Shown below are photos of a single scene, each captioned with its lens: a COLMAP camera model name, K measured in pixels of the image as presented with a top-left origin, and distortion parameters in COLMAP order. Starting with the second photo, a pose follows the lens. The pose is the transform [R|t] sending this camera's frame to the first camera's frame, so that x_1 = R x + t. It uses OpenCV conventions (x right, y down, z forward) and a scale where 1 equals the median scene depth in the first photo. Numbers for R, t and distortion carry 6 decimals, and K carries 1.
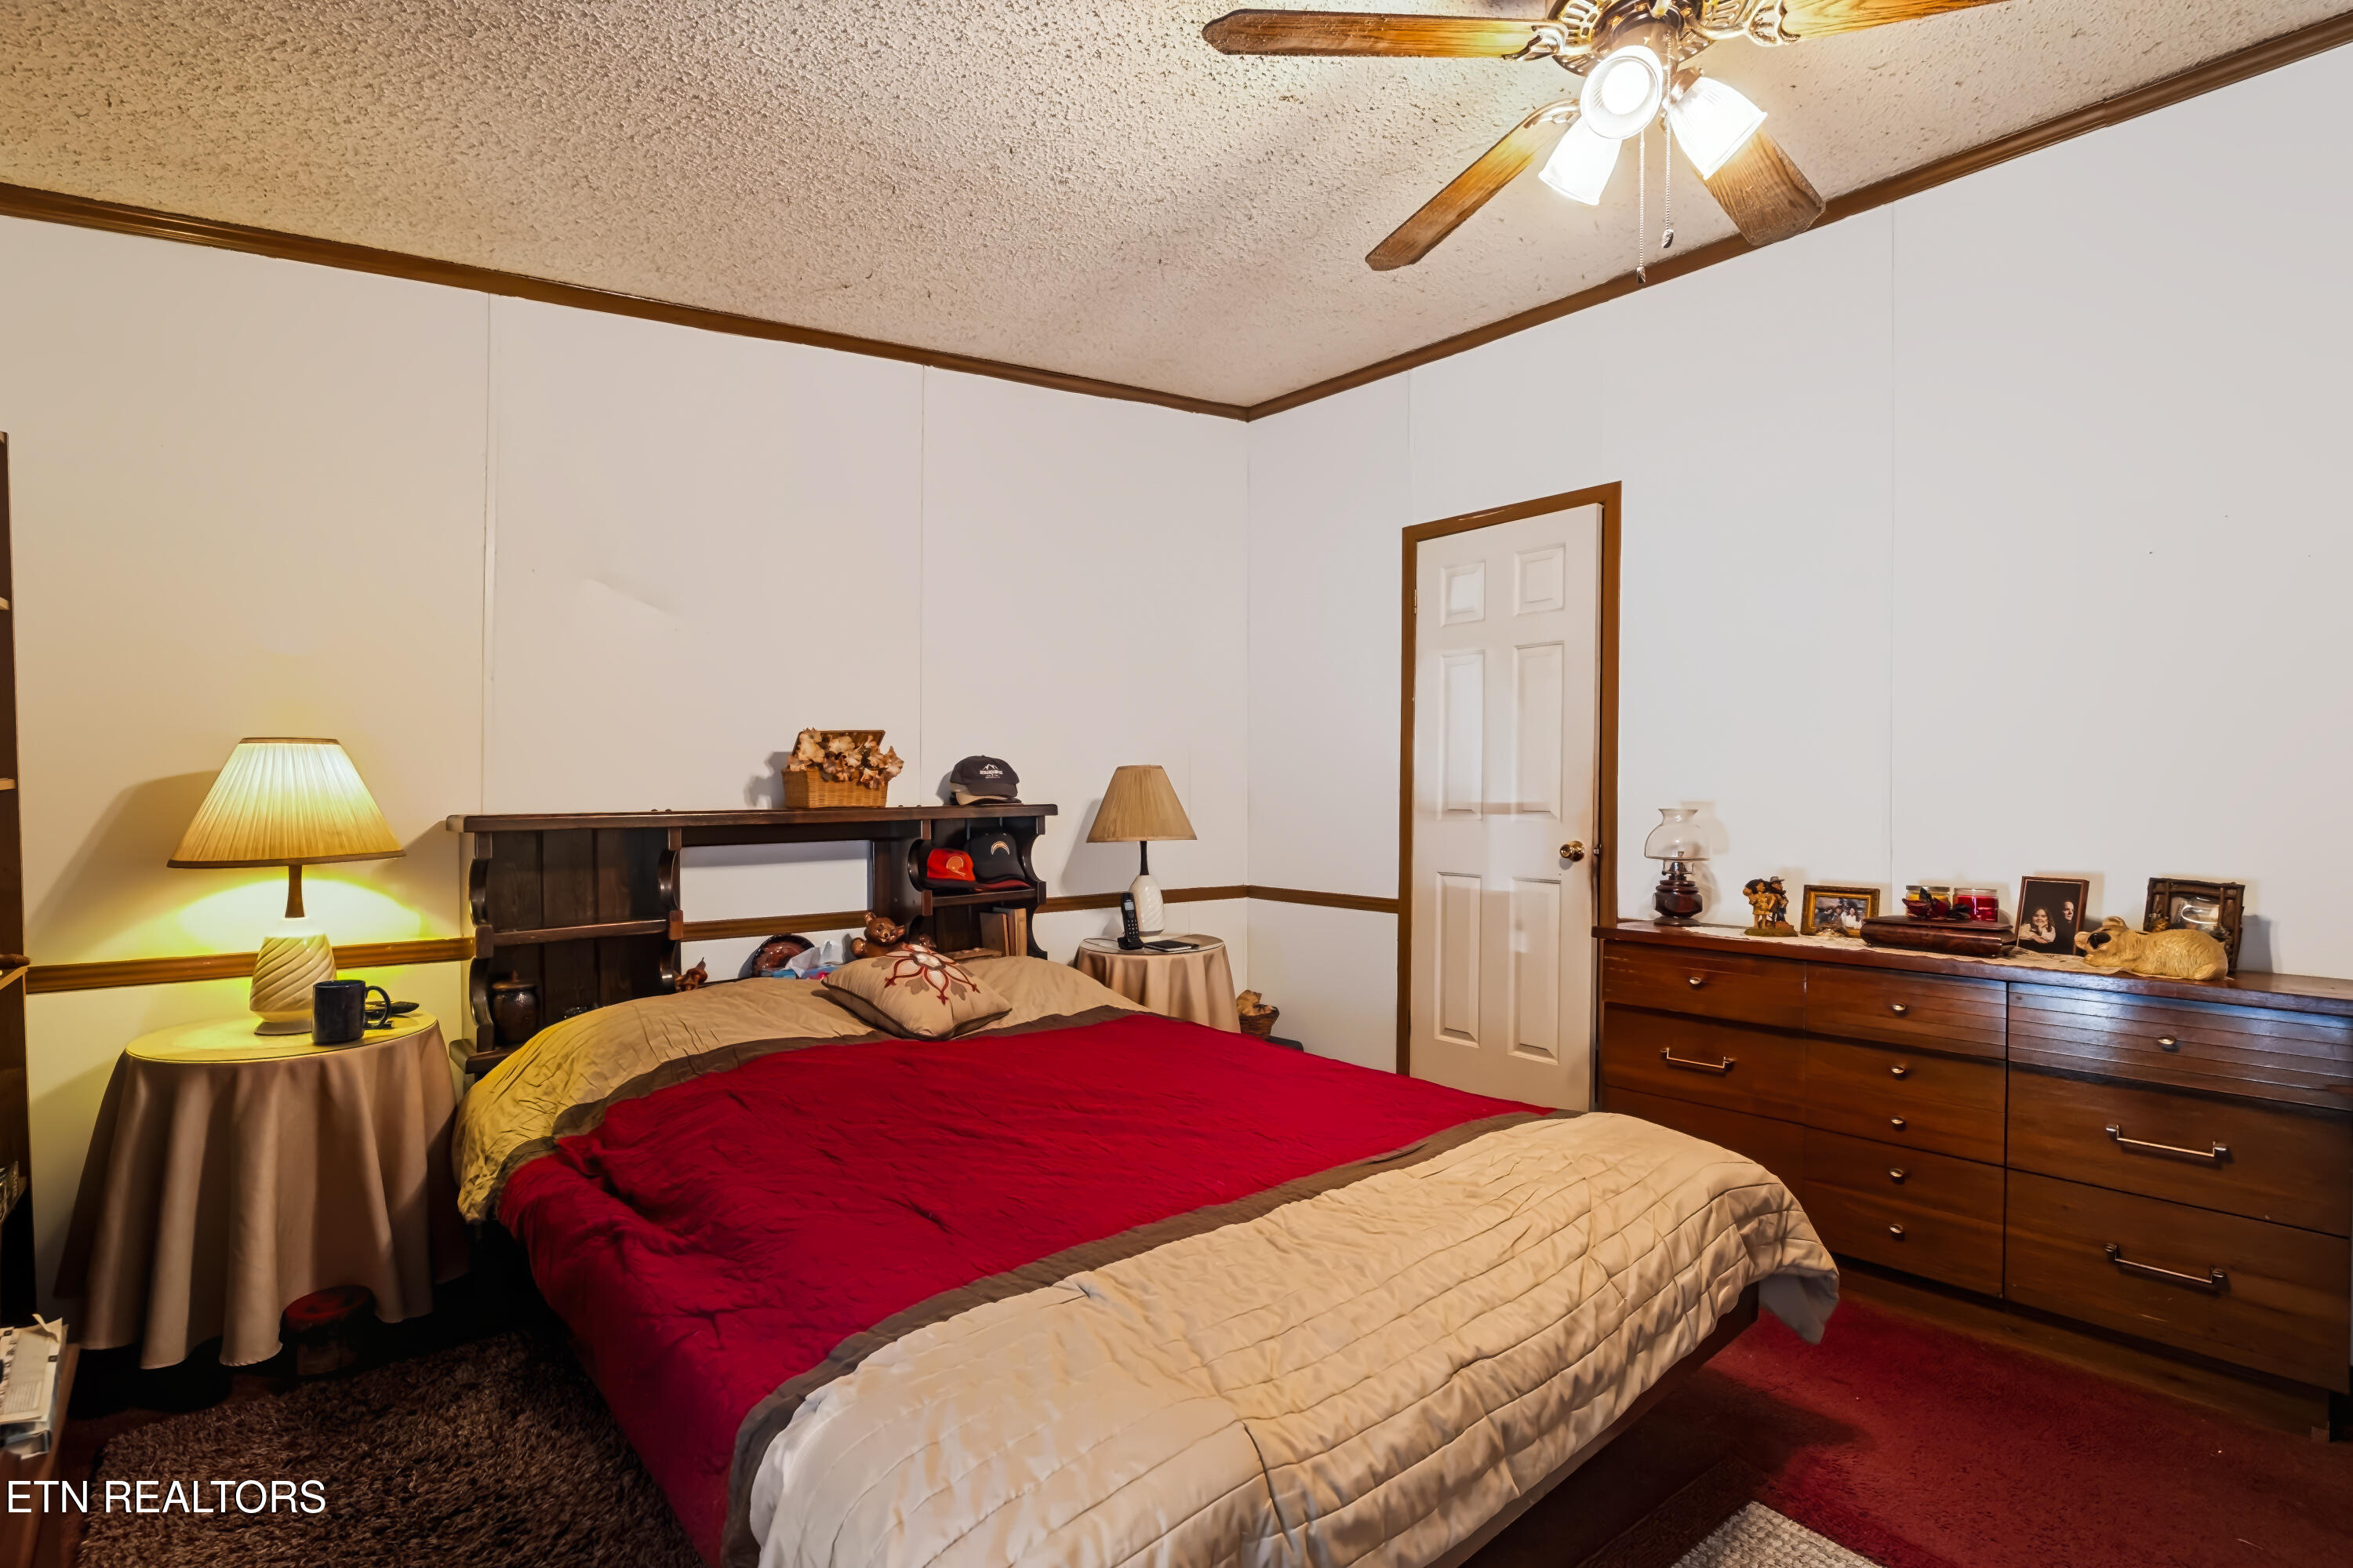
lens RADIAL K [[1028.0, 0, 1176.5], [0, 1028.0, 784.0], [0, 0, 1]] dist [-0.002348, -0.000180]
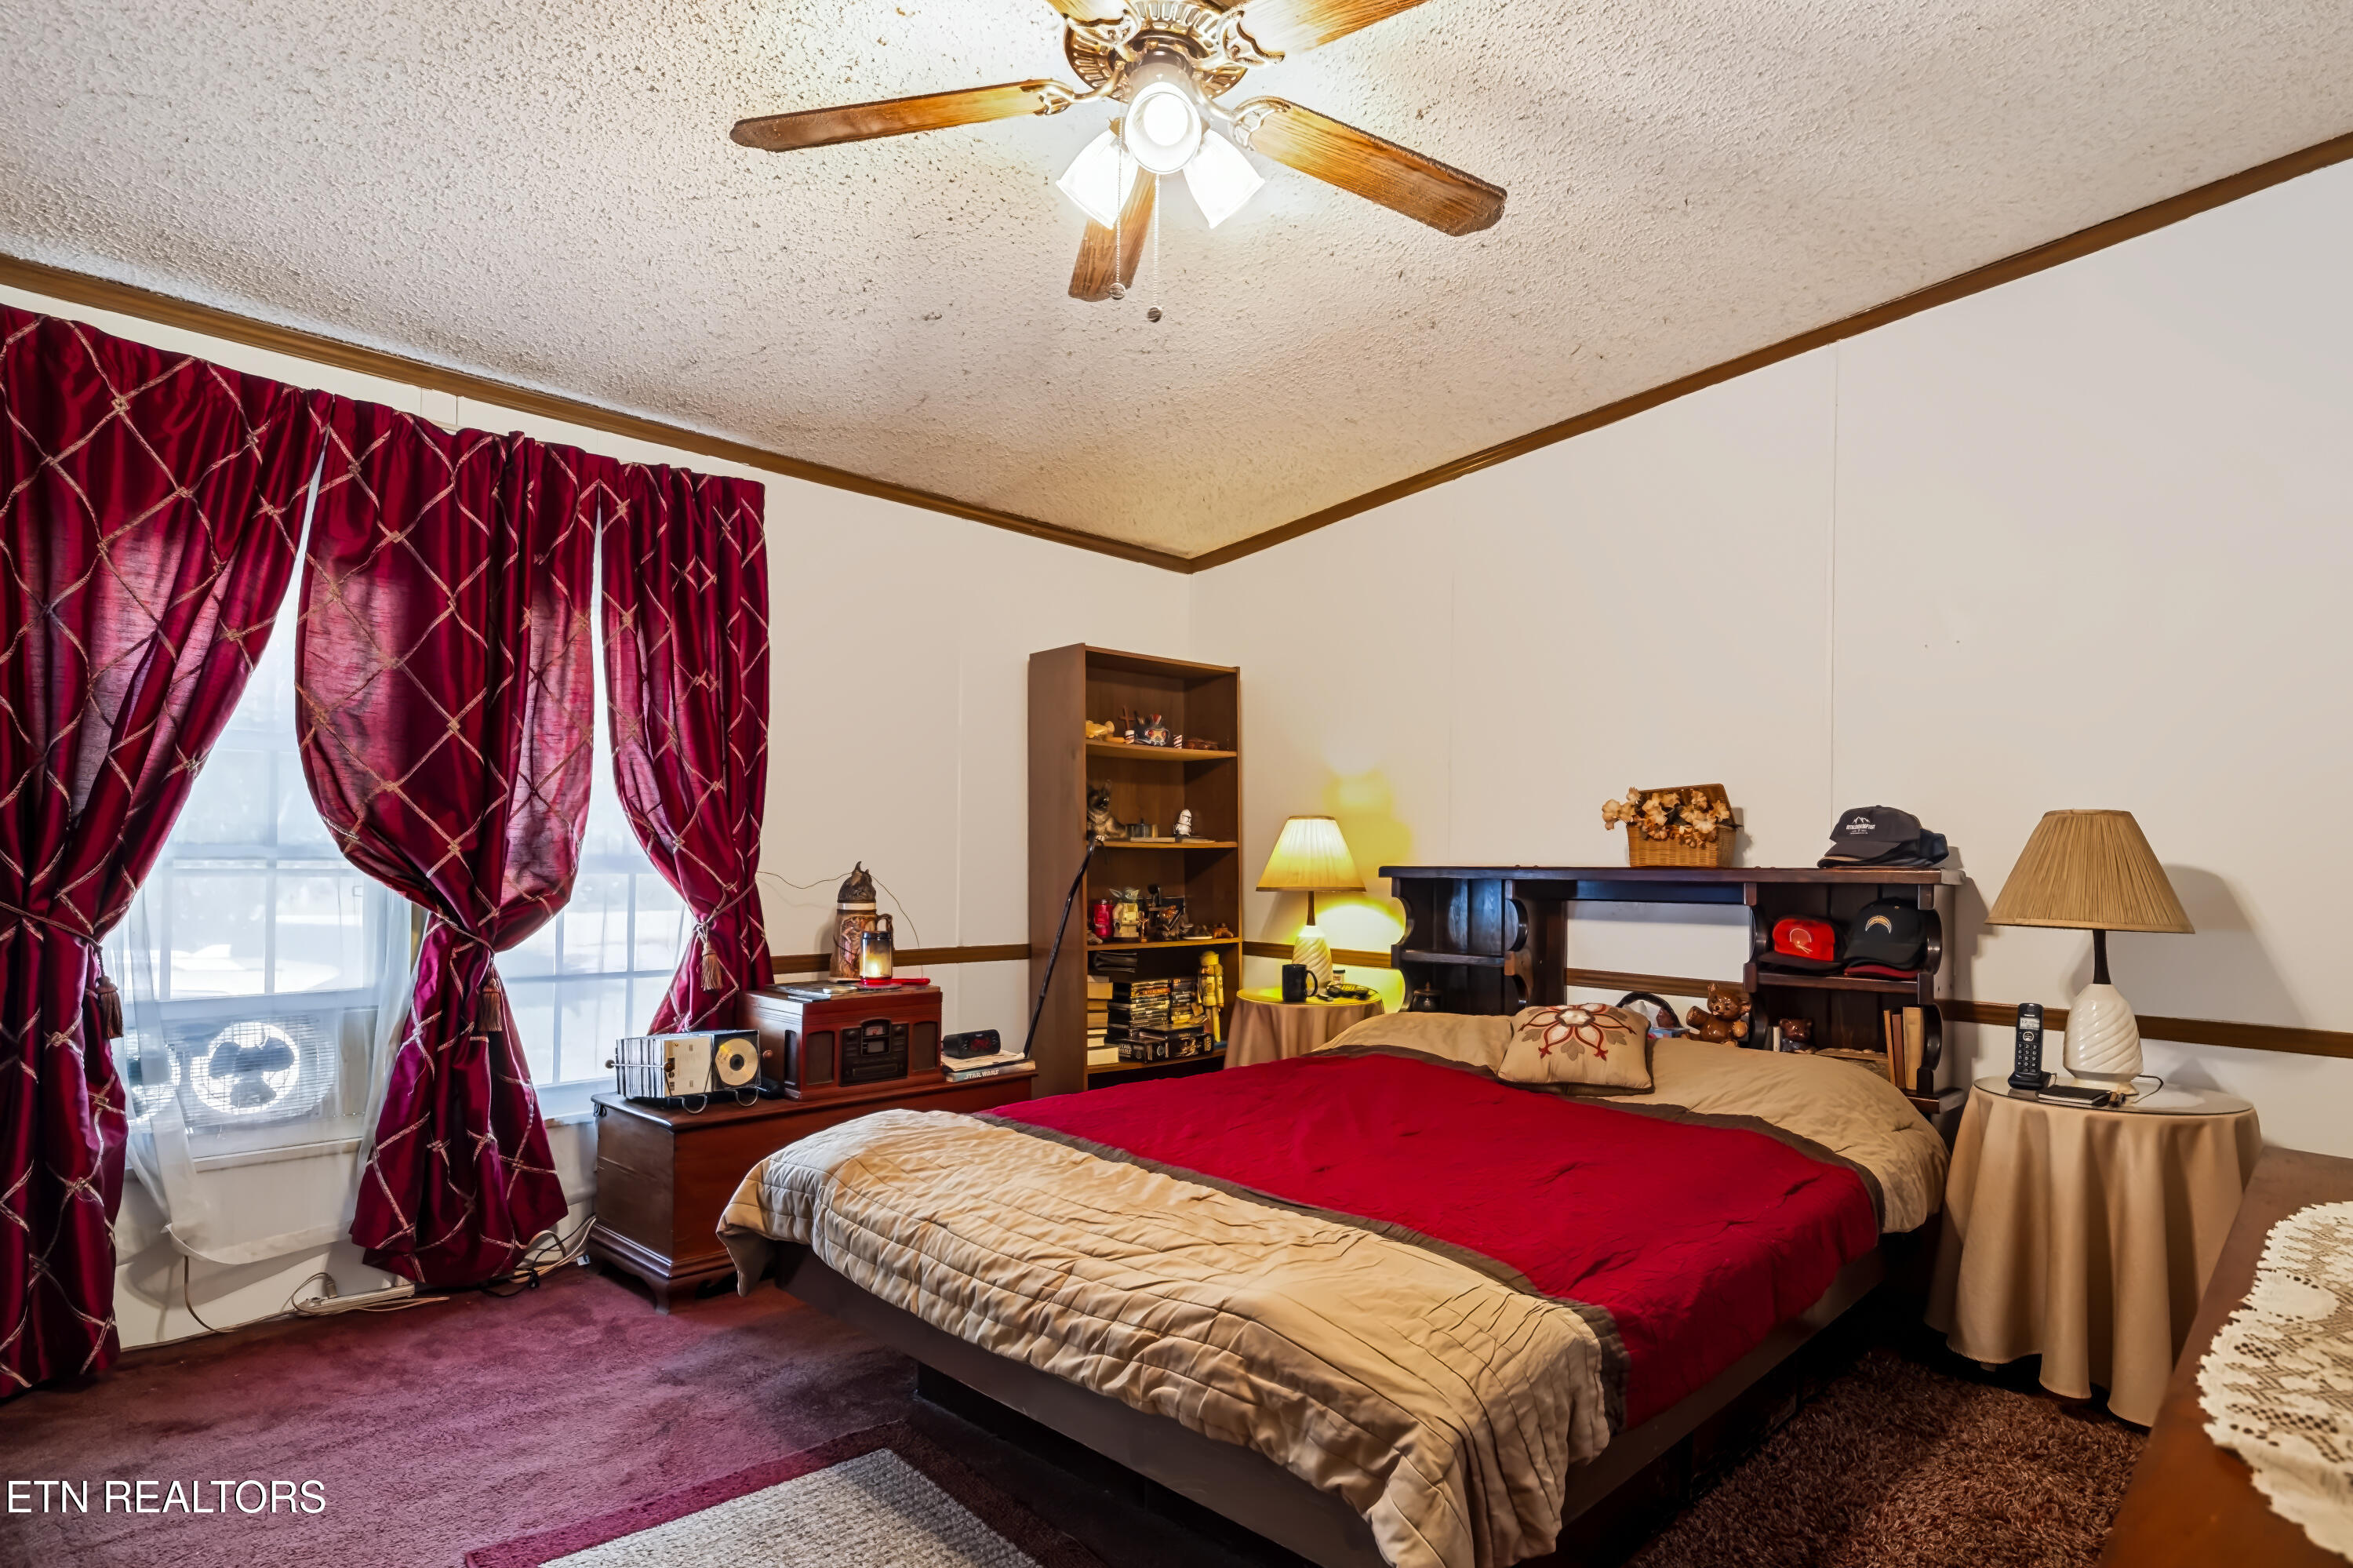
lens RADIAL K [[1228.2, 0, 1169.3], [0, 1228.2, 787.1], [0, 0, 1]] dist [0.001436, 0.000951]
pose [[0.089909, -0.054754, -0.994444, 0.785014], [0.000299, 0.998489, -0.054950, 0.011864], [0.995950, 0.004643, 0.089789, 0.435856]]
